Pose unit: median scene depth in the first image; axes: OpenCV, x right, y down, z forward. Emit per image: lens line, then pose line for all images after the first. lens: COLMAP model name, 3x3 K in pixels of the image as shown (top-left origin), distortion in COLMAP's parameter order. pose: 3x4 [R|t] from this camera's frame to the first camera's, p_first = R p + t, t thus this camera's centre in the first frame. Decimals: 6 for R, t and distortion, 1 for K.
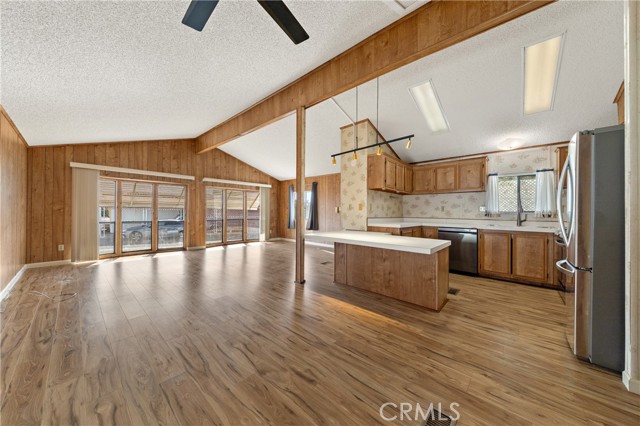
lens RADIAL K [[218.3, 0, 324.3], [0, 218.3, 211.5], [0, 0, 1]] dist [0.002343, -0.001166]
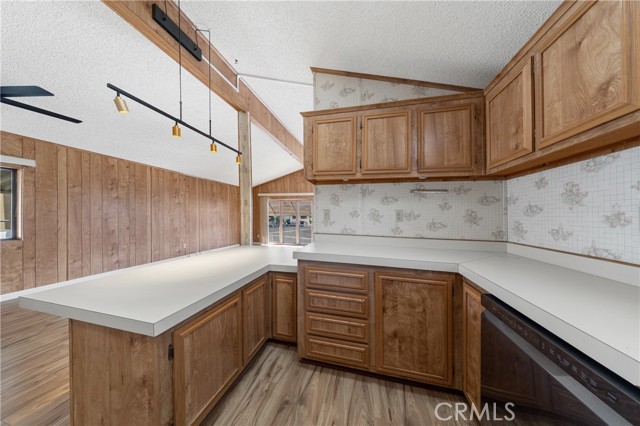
lens RADIAL K [[186.4, 0, 320.3], [0, 186.4, 222.0], [0, 0, 1]] dist [0.006655, -0.000824]
pose [[0.467833, 0.023378, -0.883508, 0.588776], [-0.003604, 0.999692, 0.024544, -0.013359], [0.883809, -0.008298, 0.467773, 0.685853]]
